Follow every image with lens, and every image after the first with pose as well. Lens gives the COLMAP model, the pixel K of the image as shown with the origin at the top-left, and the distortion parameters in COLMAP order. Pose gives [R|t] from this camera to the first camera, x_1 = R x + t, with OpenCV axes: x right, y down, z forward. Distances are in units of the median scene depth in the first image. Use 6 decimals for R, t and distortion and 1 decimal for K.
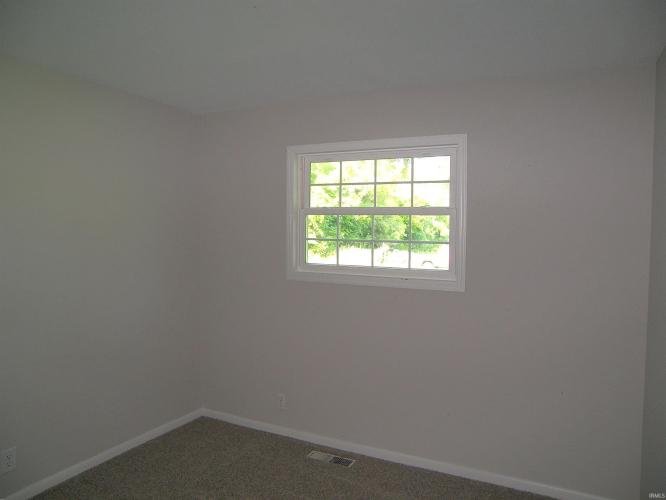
lens RADIAL K [[492.4, 0, 333.0], [0, 492.4, 250.0], [0, 0, 1]] dist [-0.059693, 0.003539]
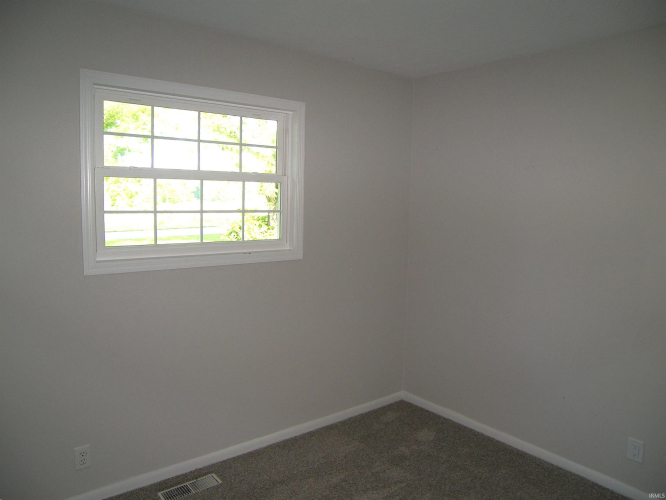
lens RADIAL K [[549.5, 0, 333.2], [0, 549.5, 271.2], [0, 0, 1]] dist [-0.001178, -0.002159]
pose [[0.404070, -0.134975, 0.904715, -0.735075], [0.028161, 0.990420, 0.135184, -0.041522], [-0.914295, -0.029146, 0.404000, 0.452577]]
